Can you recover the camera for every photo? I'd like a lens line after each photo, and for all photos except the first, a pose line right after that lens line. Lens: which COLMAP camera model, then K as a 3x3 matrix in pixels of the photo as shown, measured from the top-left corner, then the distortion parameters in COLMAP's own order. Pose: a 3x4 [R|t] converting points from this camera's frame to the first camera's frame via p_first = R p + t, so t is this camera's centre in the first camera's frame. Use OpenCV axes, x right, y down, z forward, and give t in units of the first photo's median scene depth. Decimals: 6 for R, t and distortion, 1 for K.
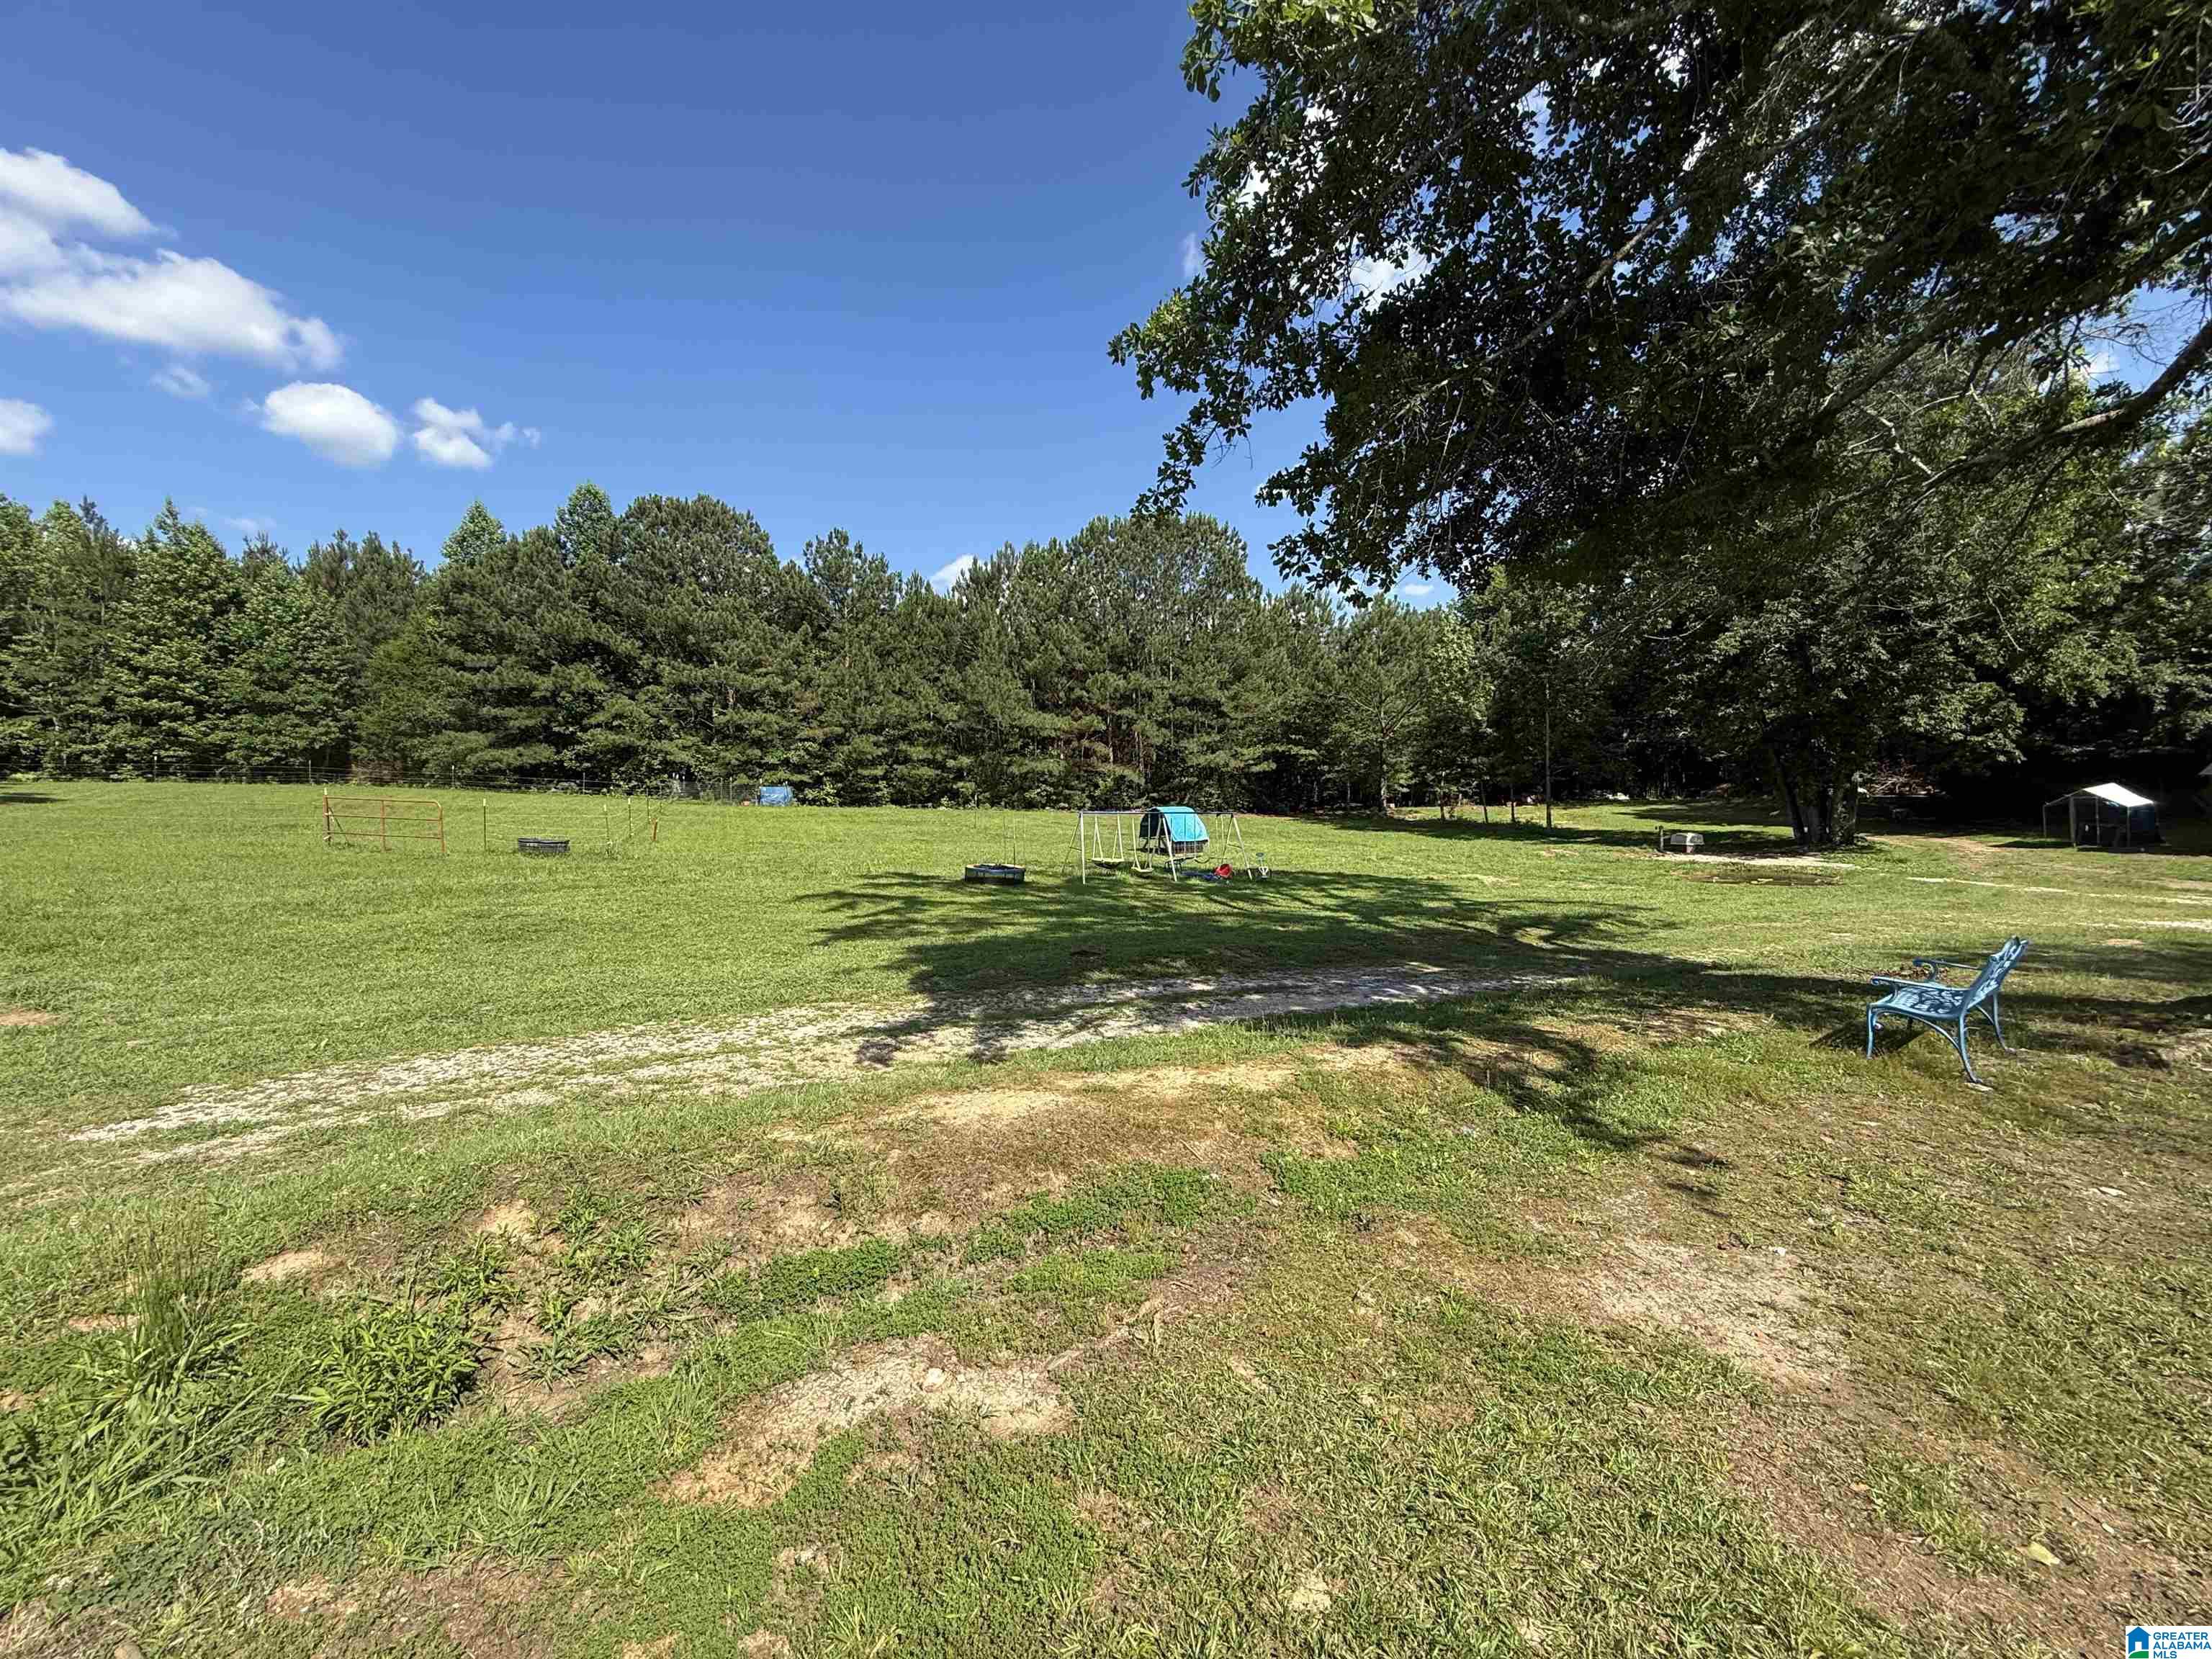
lens RADIAL K [[880.7, 0, 1105.5], [0, 880.7, 837.1], [0, 0, 1]] dist [-0.000589, -0.000291]
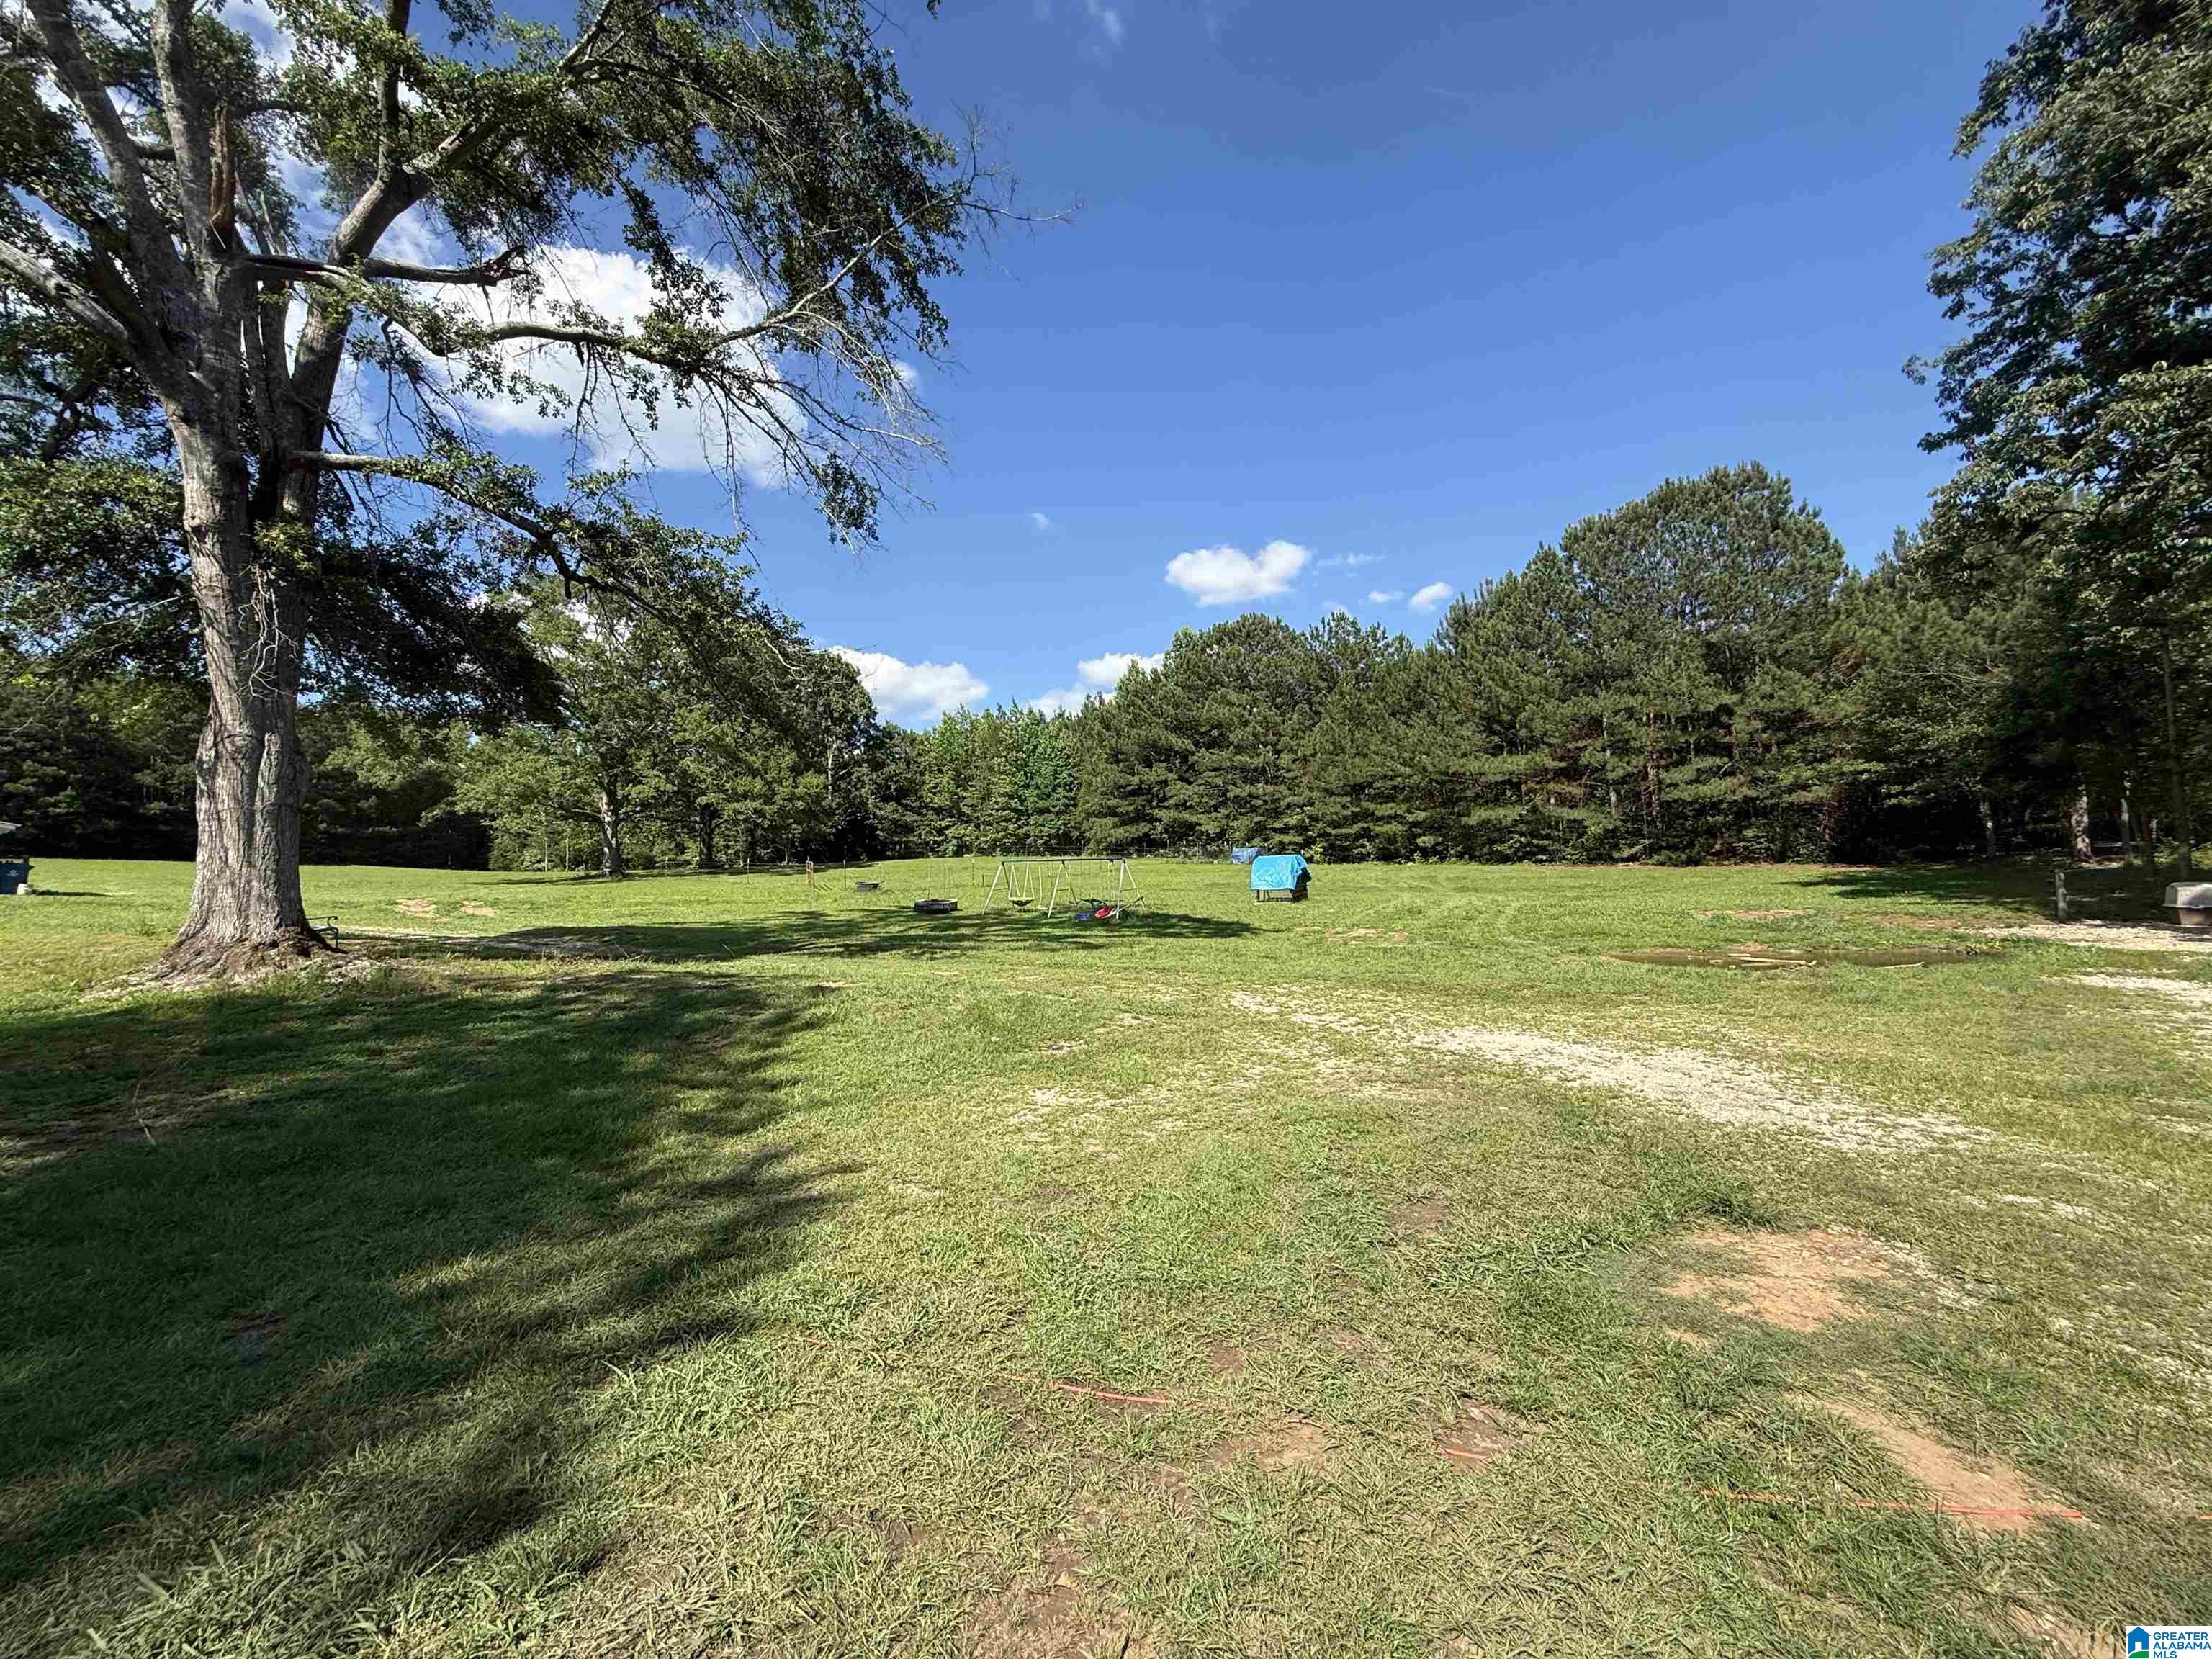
lens RADIAL K [[880.7, 0, 1094.0], [0, 880.7, 827.7], [0, 0, 1]] dist [-0.000589, -0.000291]
pose [[0.548946, -0.053082, -0.834170, 0.479940], [-0.016705, 0.997085, -0.074442, 0.006899], [0.835691, 0.054799, 0.546460, 0.174951]]
